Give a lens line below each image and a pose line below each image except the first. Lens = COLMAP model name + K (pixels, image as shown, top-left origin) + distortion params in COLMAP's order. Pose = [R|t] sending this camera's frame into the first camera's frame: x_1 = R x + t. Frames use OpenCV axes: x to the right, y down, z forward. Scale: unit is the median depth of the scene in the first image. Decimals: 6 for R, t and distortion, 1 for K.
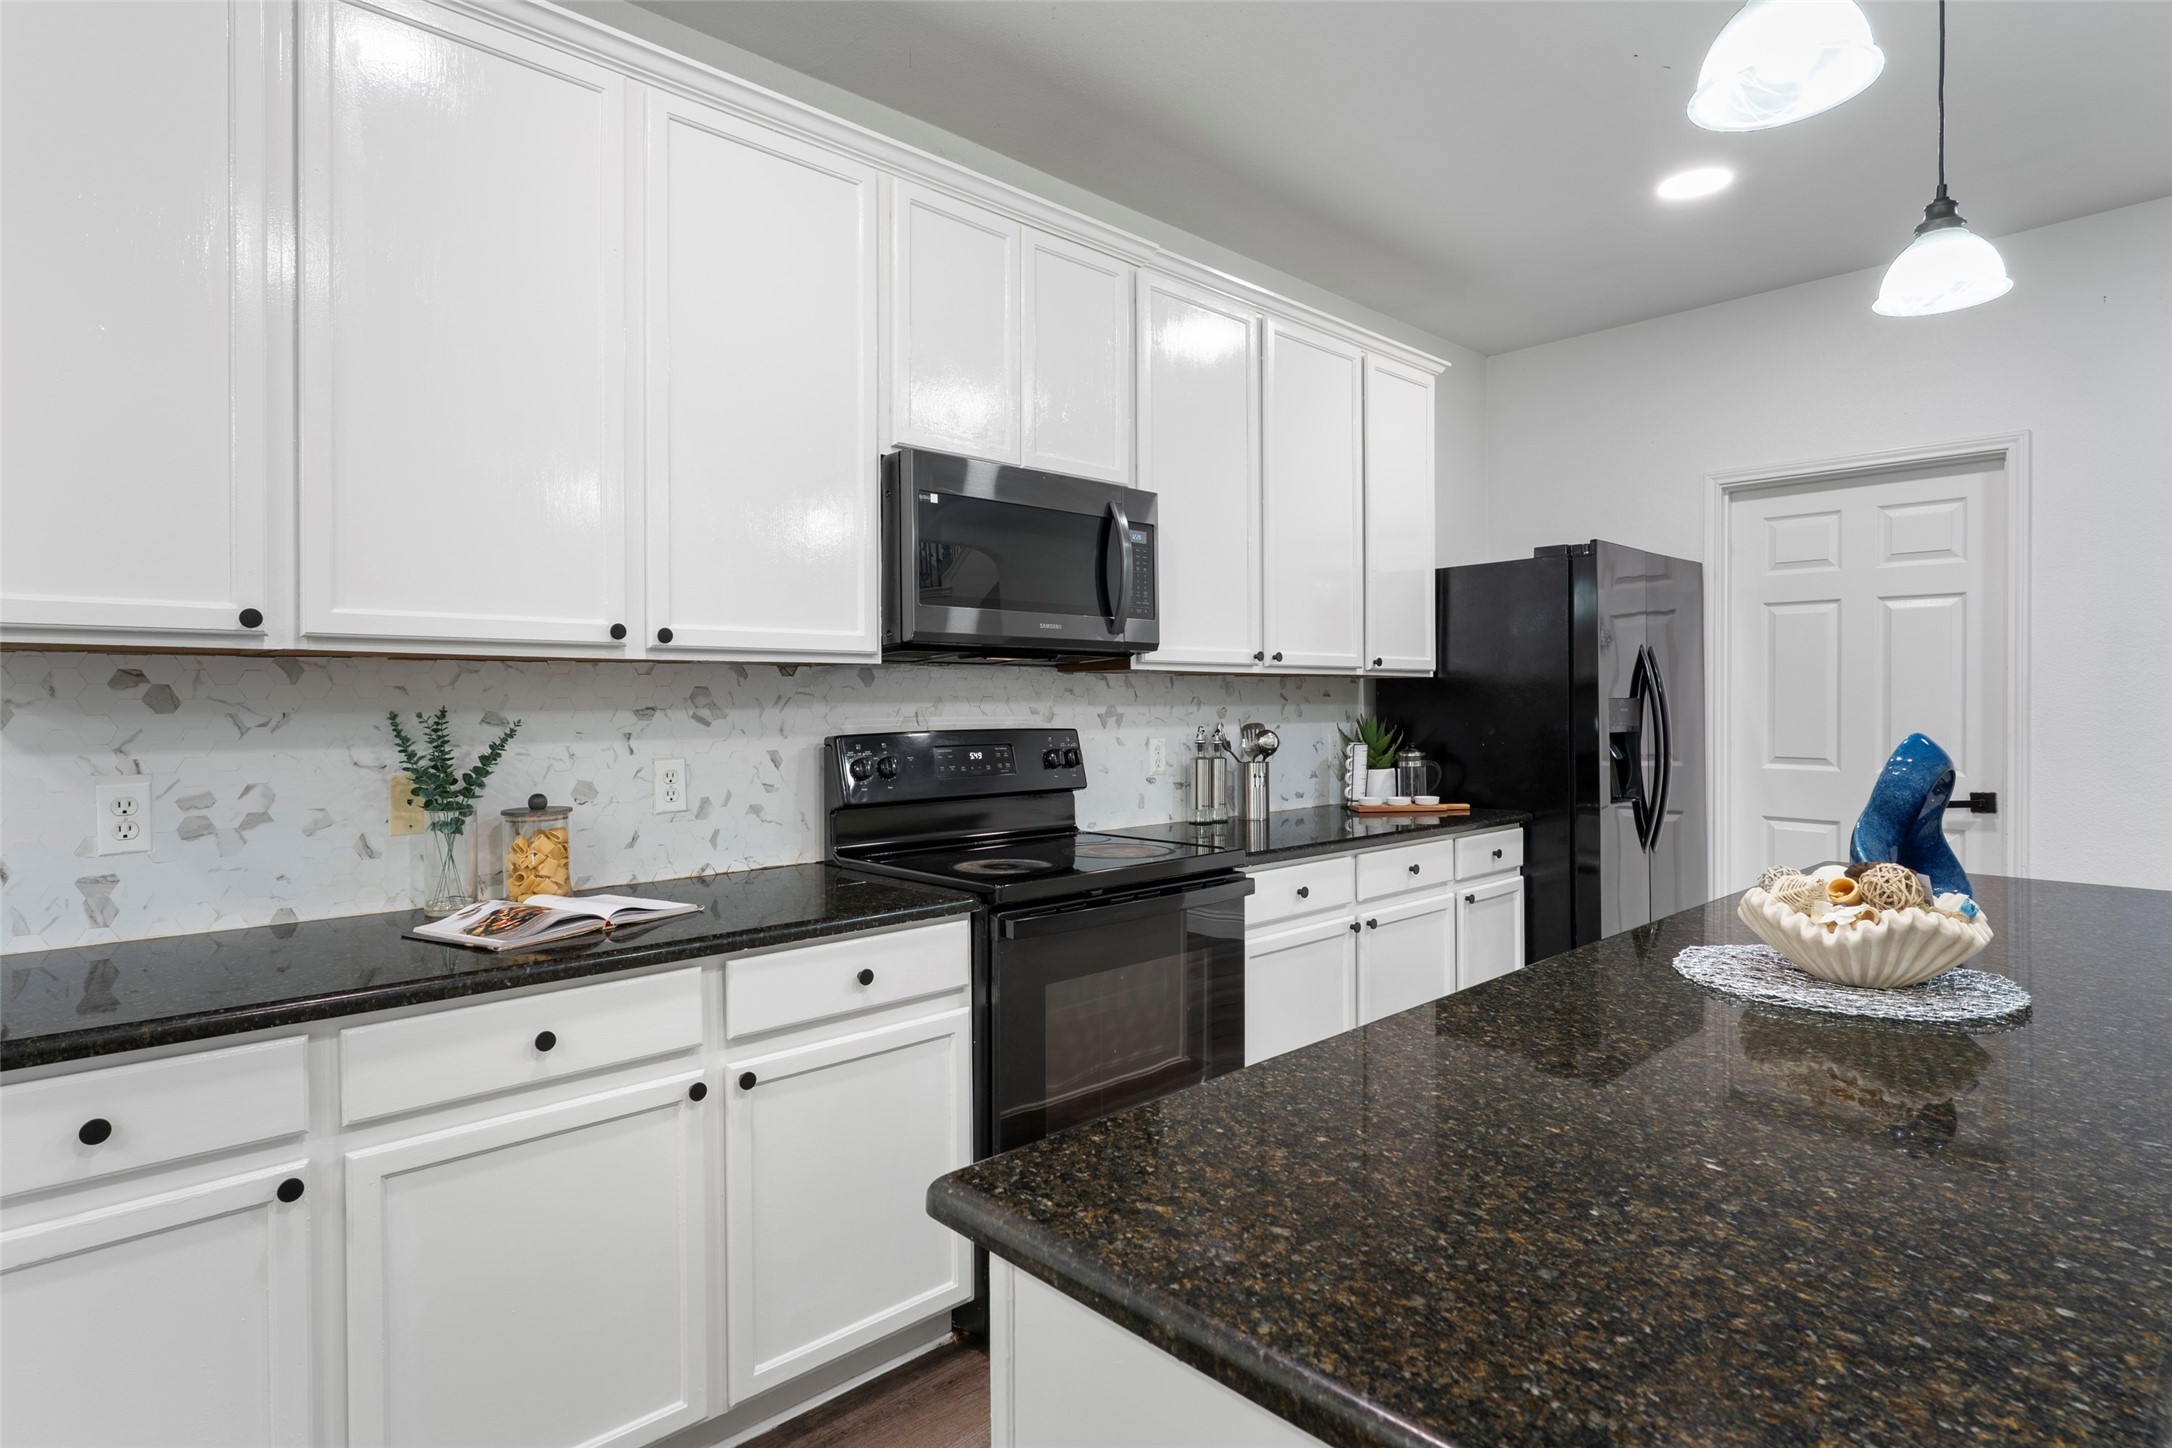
lens RADIAL K [[1125.1, 0, 1073.8], [0, 1125.1, 720.9], [0, 0, 1]] dist [0.000127, 0.000665]
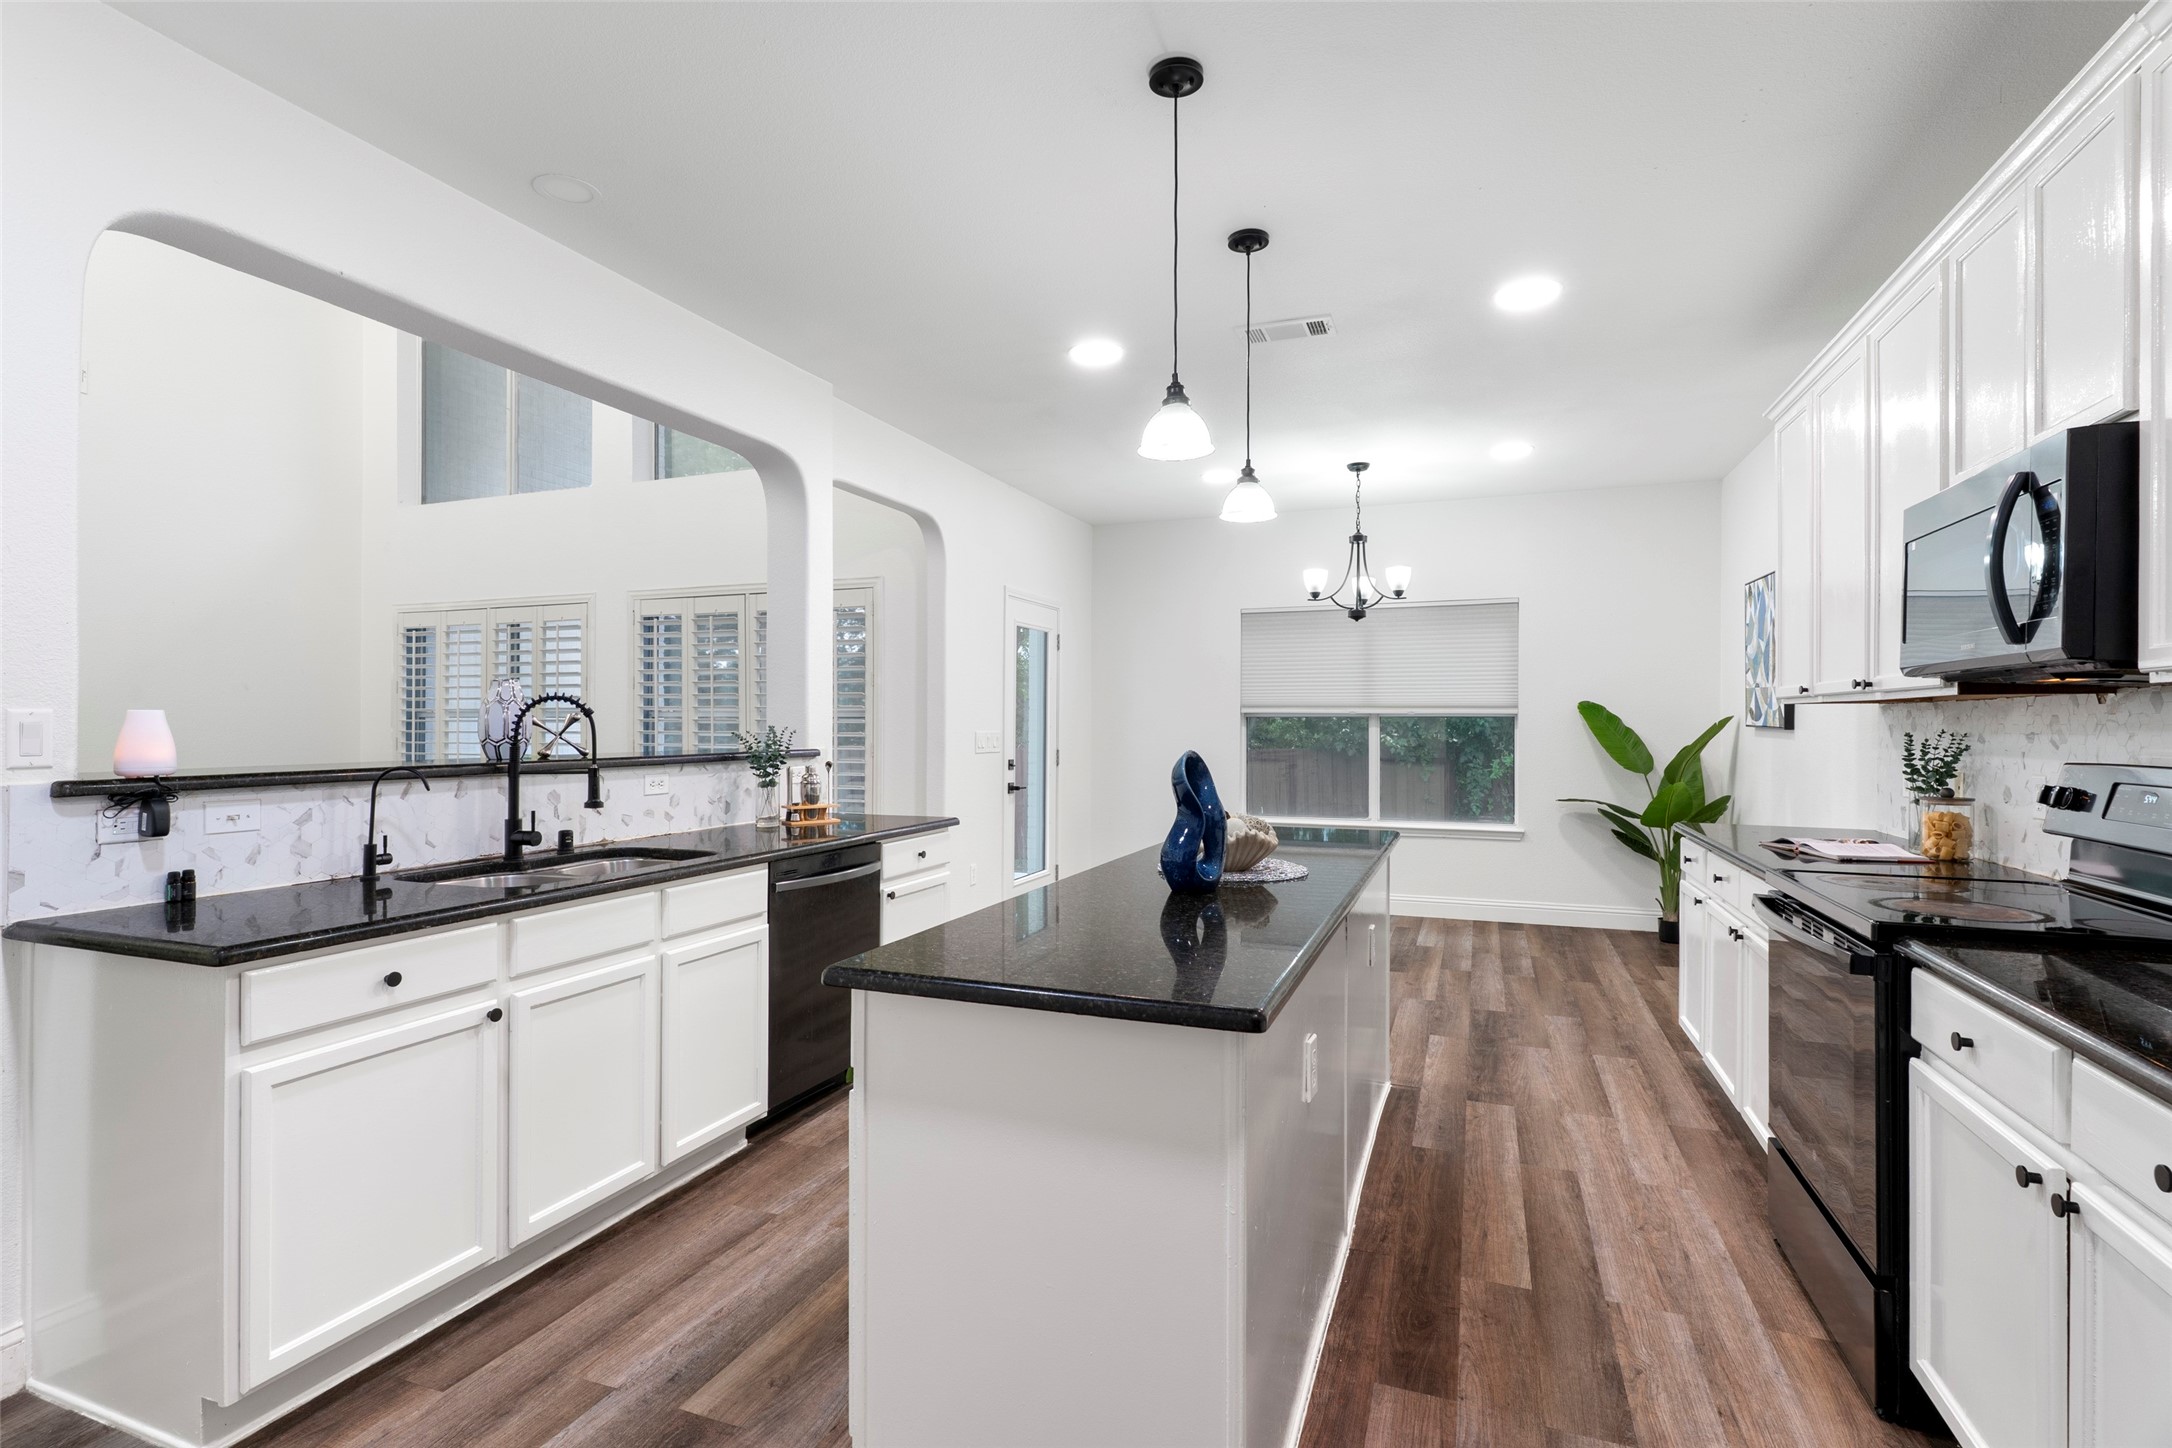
lens RADIAL K [[1036.8, 0, 1066.8], [0, 1036.8, 719.2], [0, 0, 1]] dist [0.003865, 0.000584]
pose [[-0.902704, -0.000425, -0.430262, 0.933007], [-0.007430, 0.999866, 0.014602, -0.030861], [0.430198, 0.016378, -0.902586, 1.360402]]
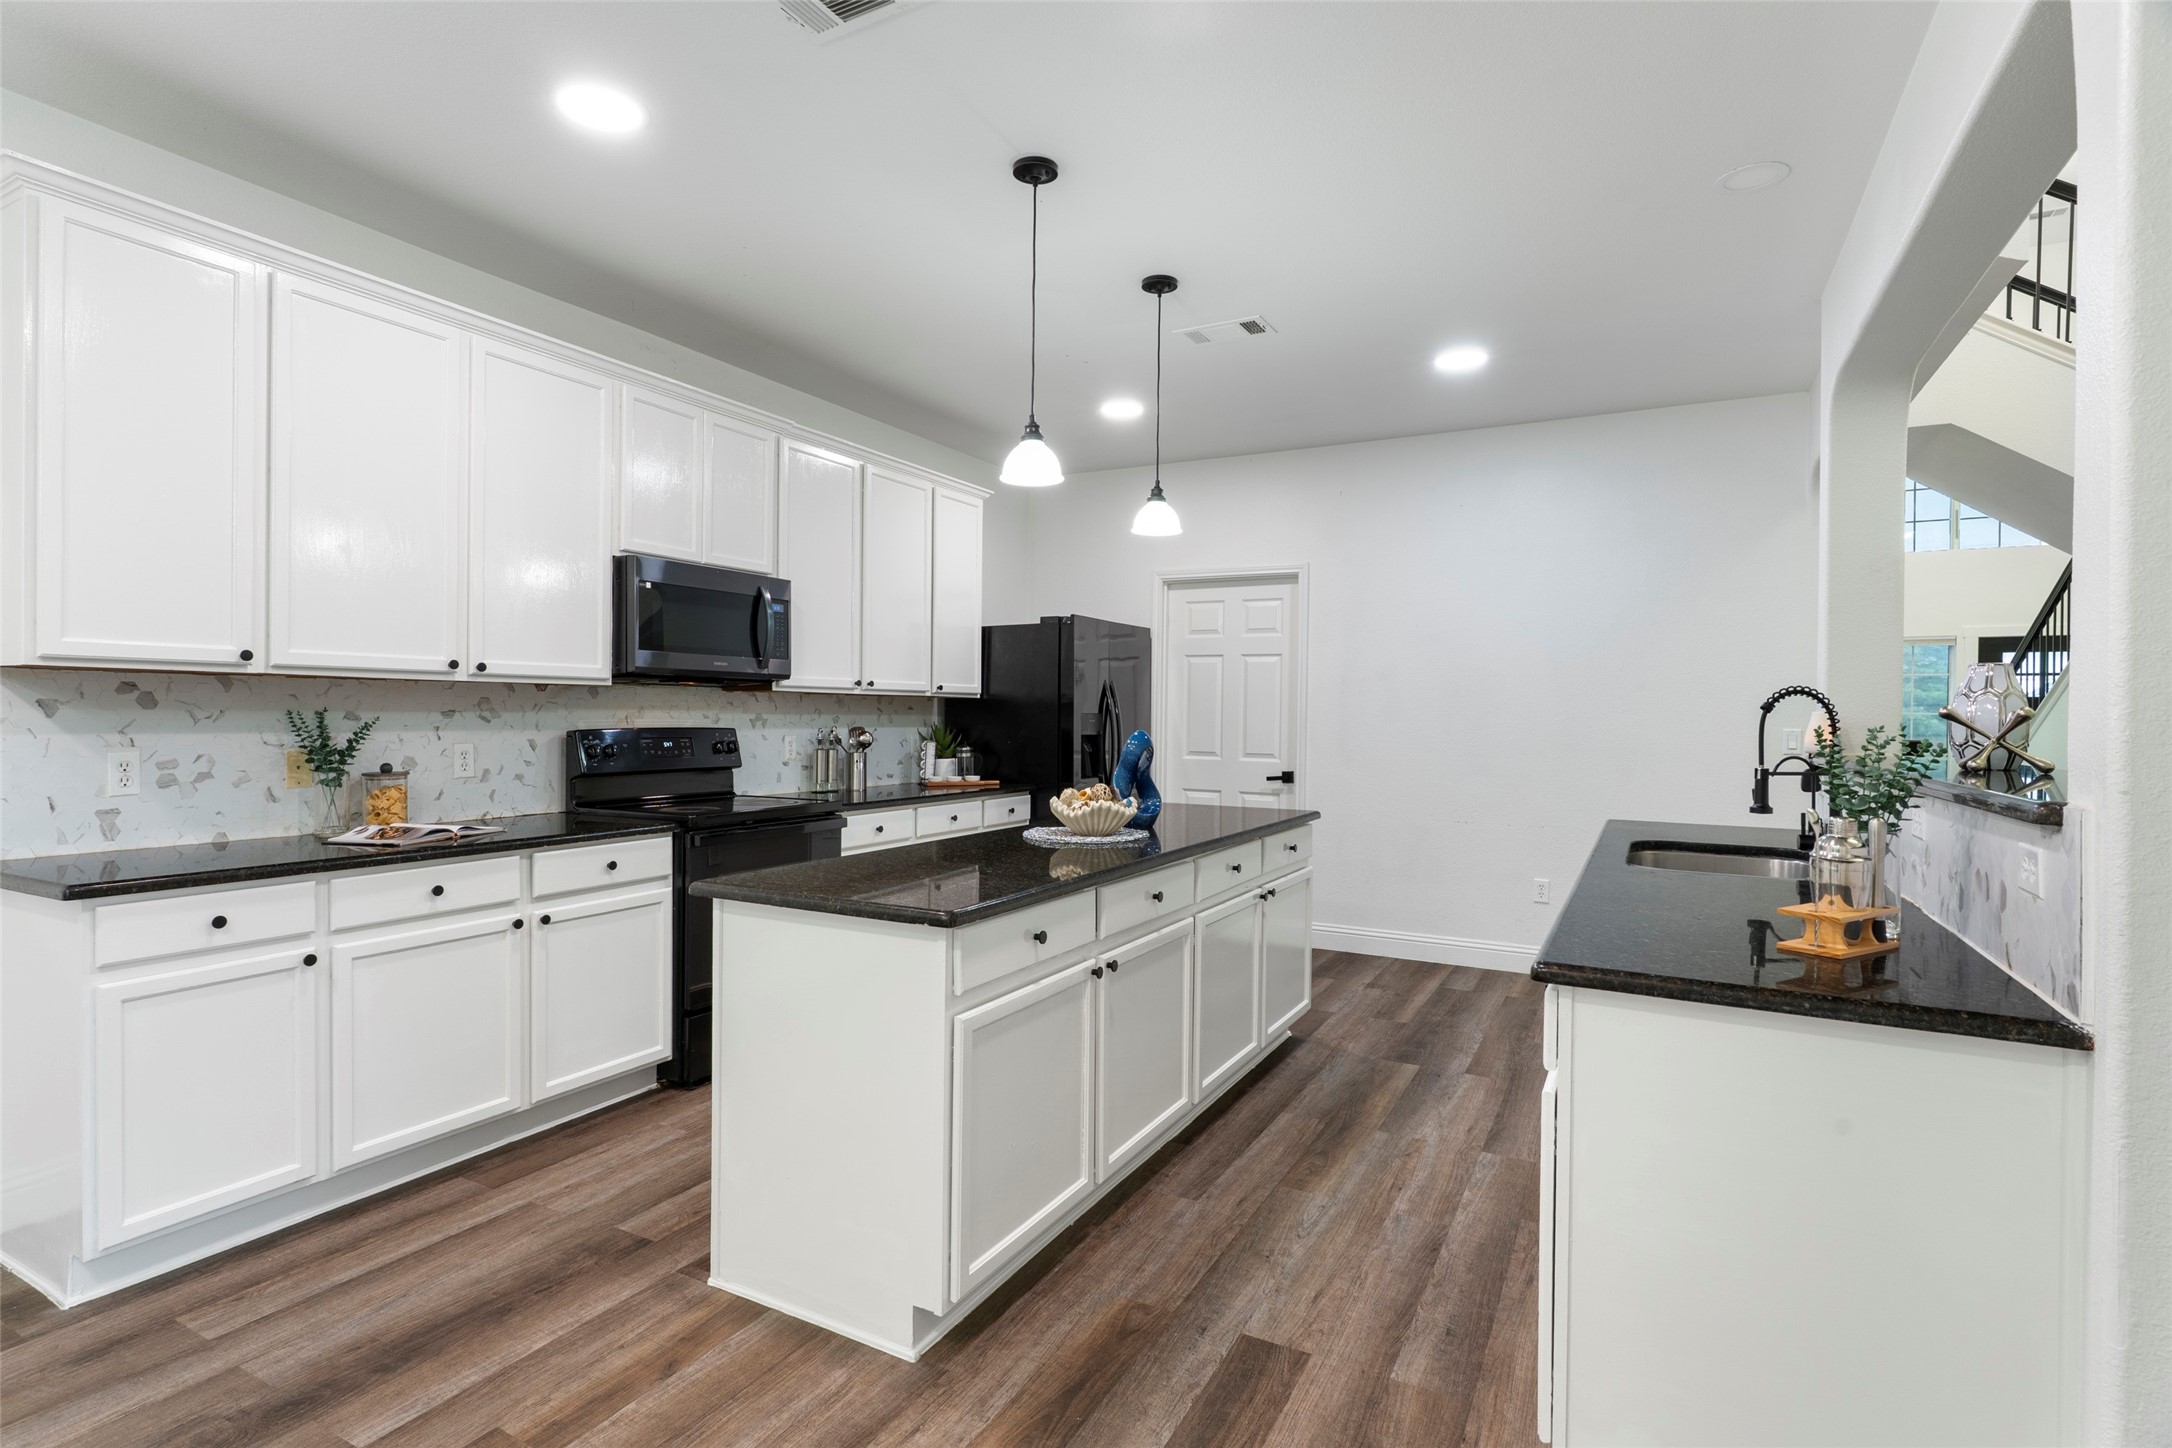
lens RADIAL K [[1066.7, 0, 1076.5], [0, 1066.7, 717.8], [0, 0, 1]] dist [-0.003796, -0.000400]
pose [[0.947366, 0.012236, 0.319919, -0.024280], [-0.007990, 0.999862, -0.014582, 0.011379], [-0.320054, 0.011259, 0.947333, -0.582980]]
